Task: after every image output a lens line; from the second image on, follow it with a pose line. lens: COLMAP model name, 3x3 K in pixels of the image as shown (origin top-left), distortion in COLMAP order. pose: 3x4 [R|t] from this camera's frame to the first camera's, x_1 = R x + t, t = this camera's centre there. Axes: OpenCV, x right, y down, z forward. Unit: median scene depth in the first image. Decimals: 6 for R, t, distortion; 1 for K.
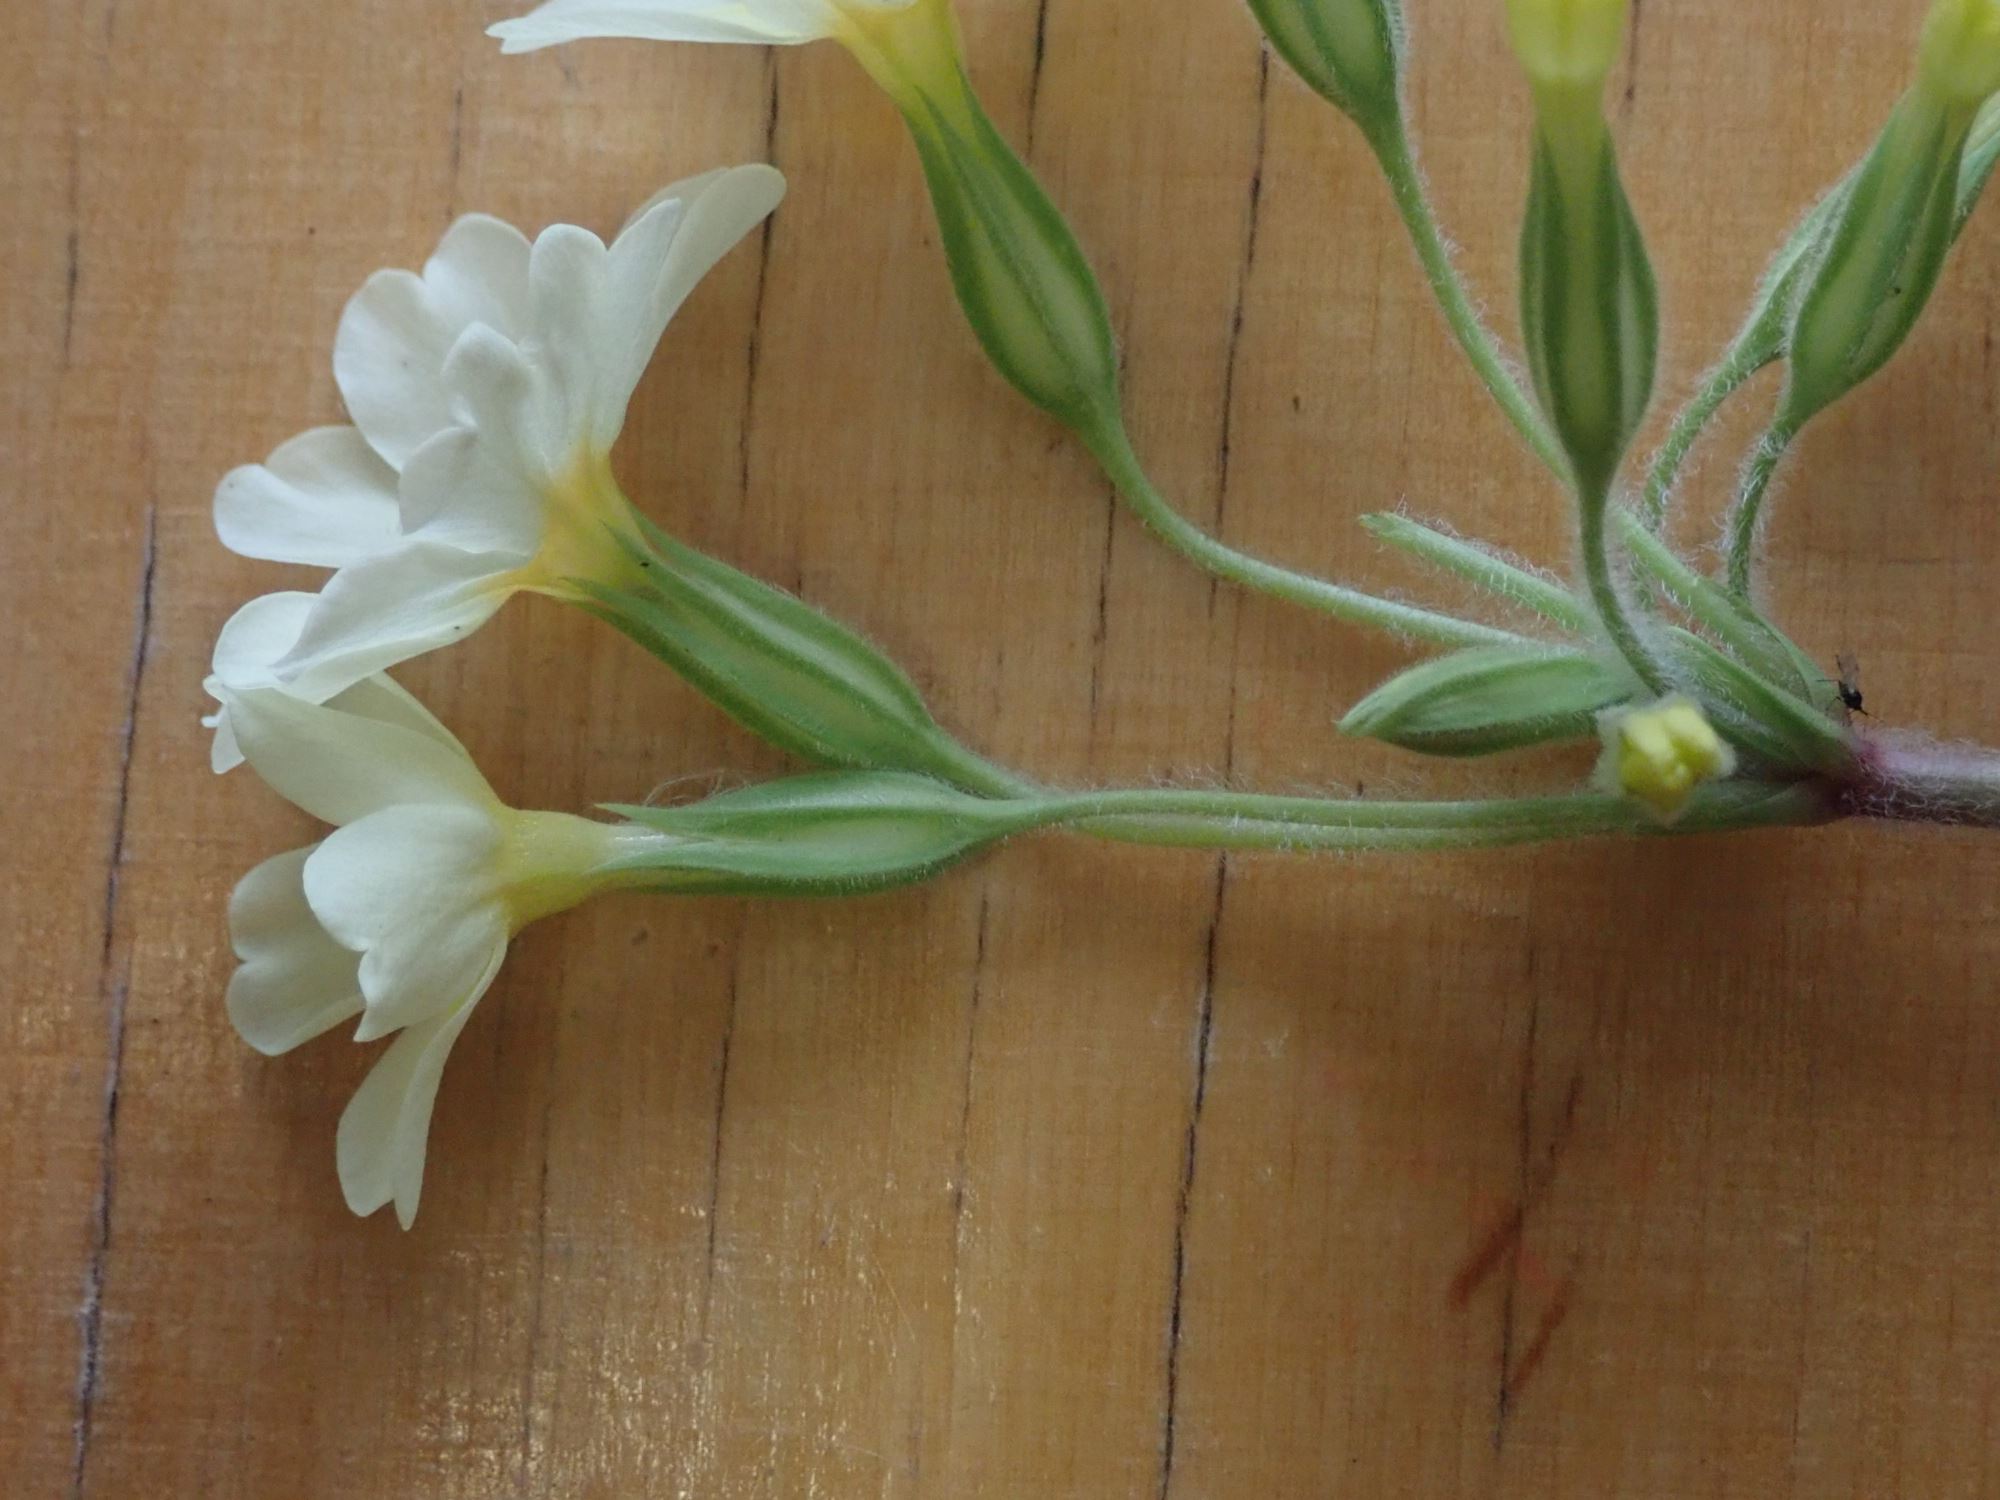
lens RADIAL K [[4395.2, 0, 998.3], [0, 4395.2, 755.8], [0, 0, 1]] dist [0.066373, 0.000000]
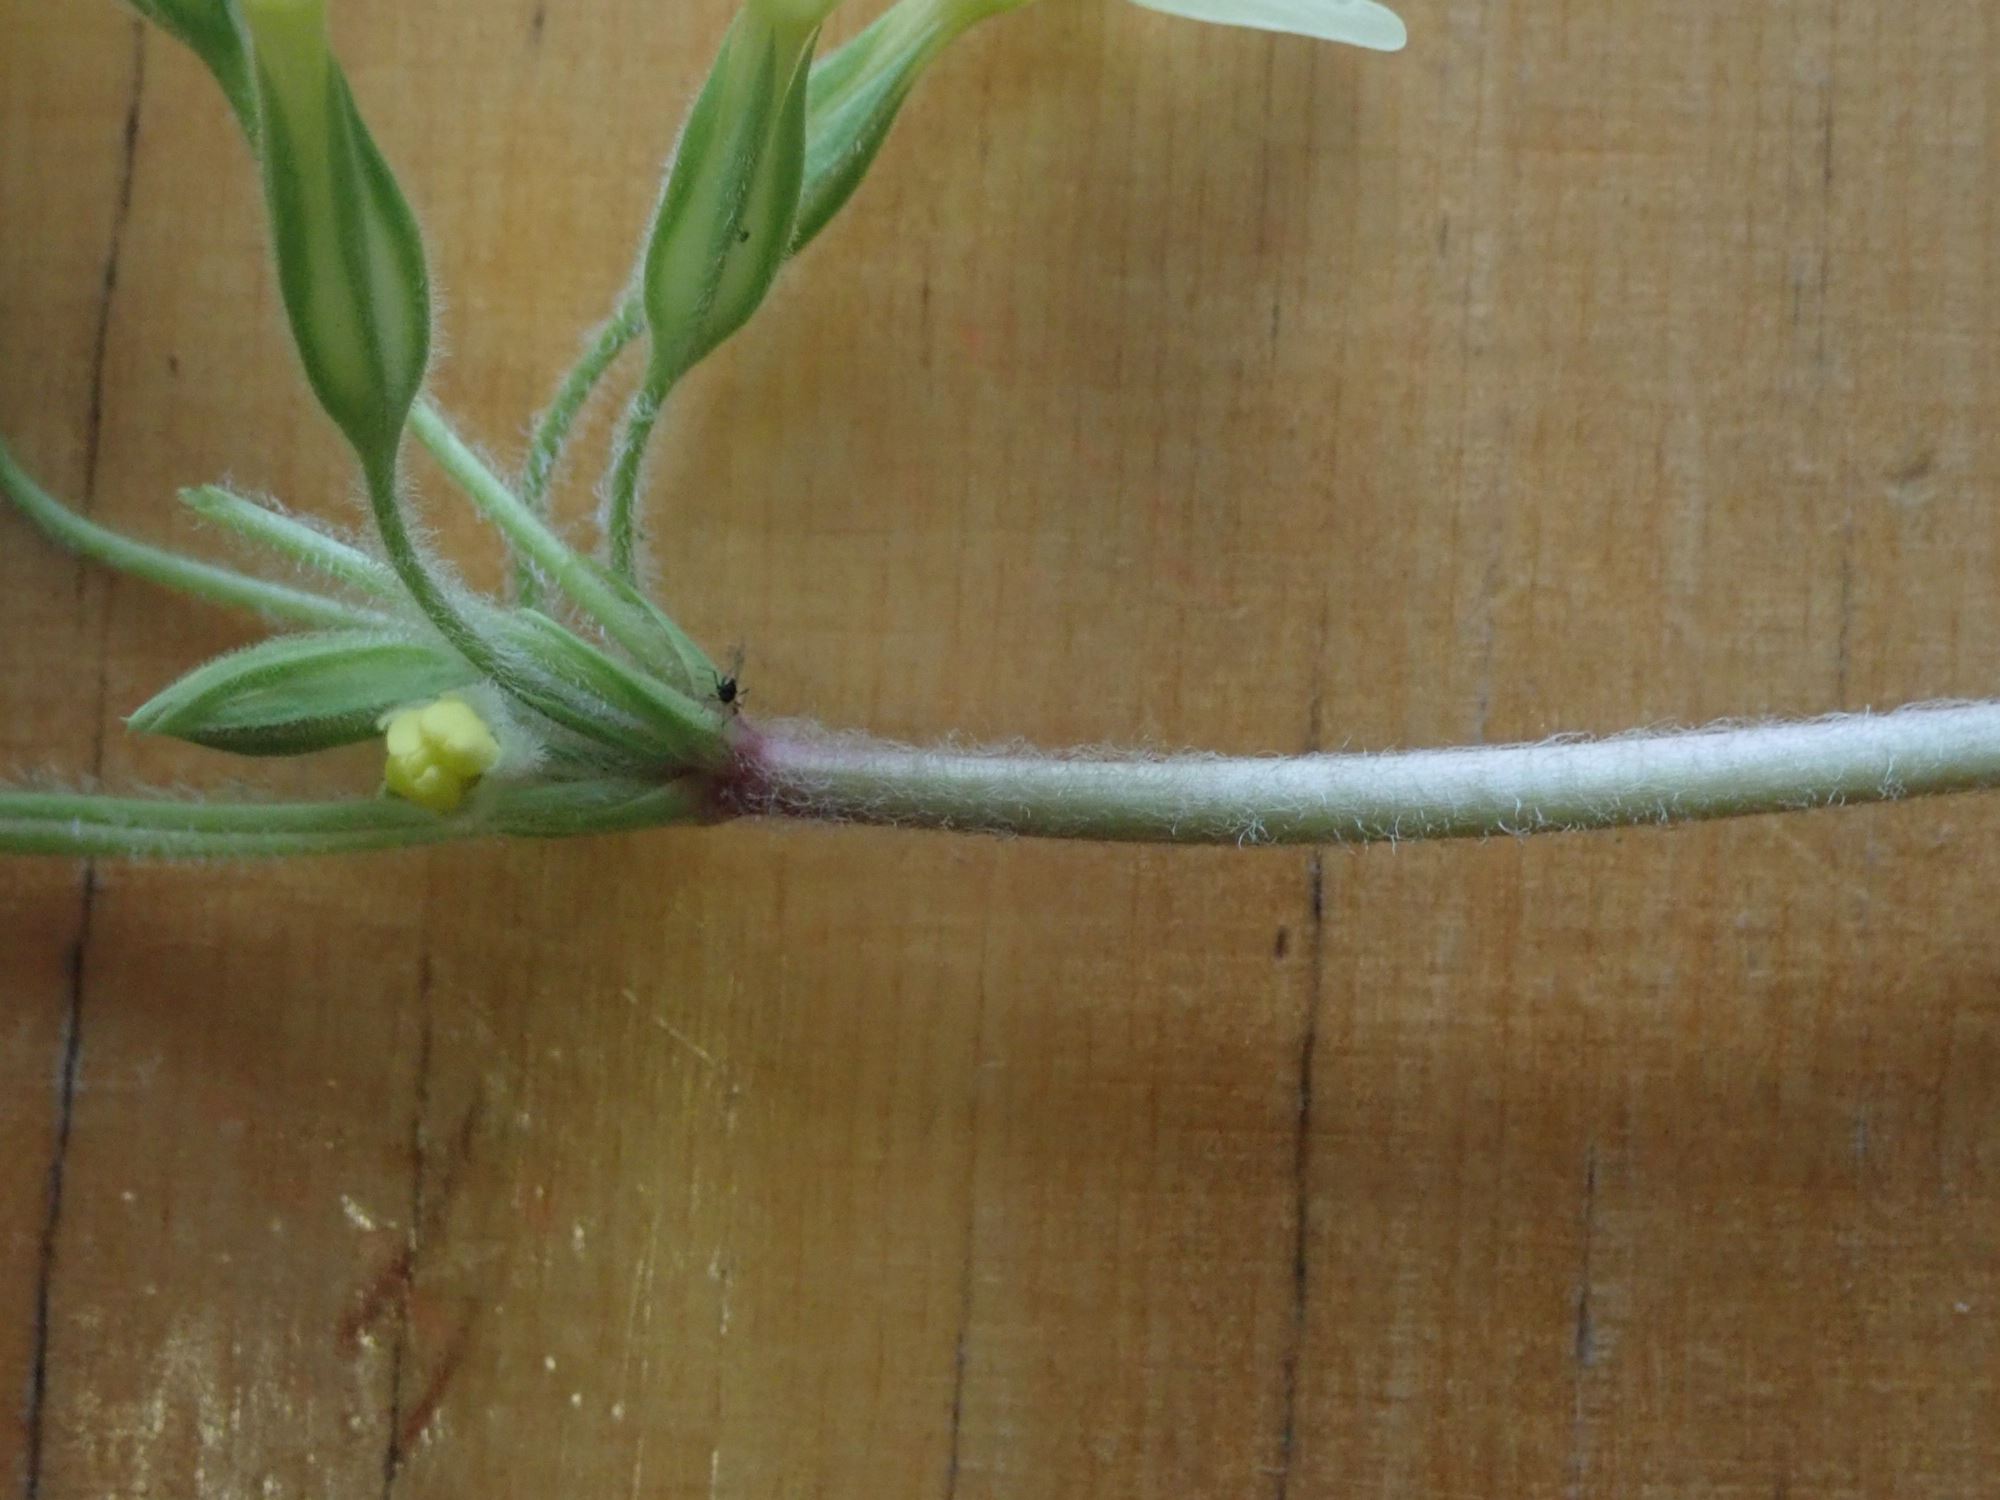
lens RADIAL K [[4395.2, 0, 1001.5], [0, 4395.2, 743.7], [0, 0, 1]] dist [0.066373, 0.000000]
pose [[0.999808, -0.009533, -0.017116, 0.262584], [0.009702, 0.999905, 0.009821, -0.009434], [0.017020, -0.009985, 0.999805, 0.094815]]
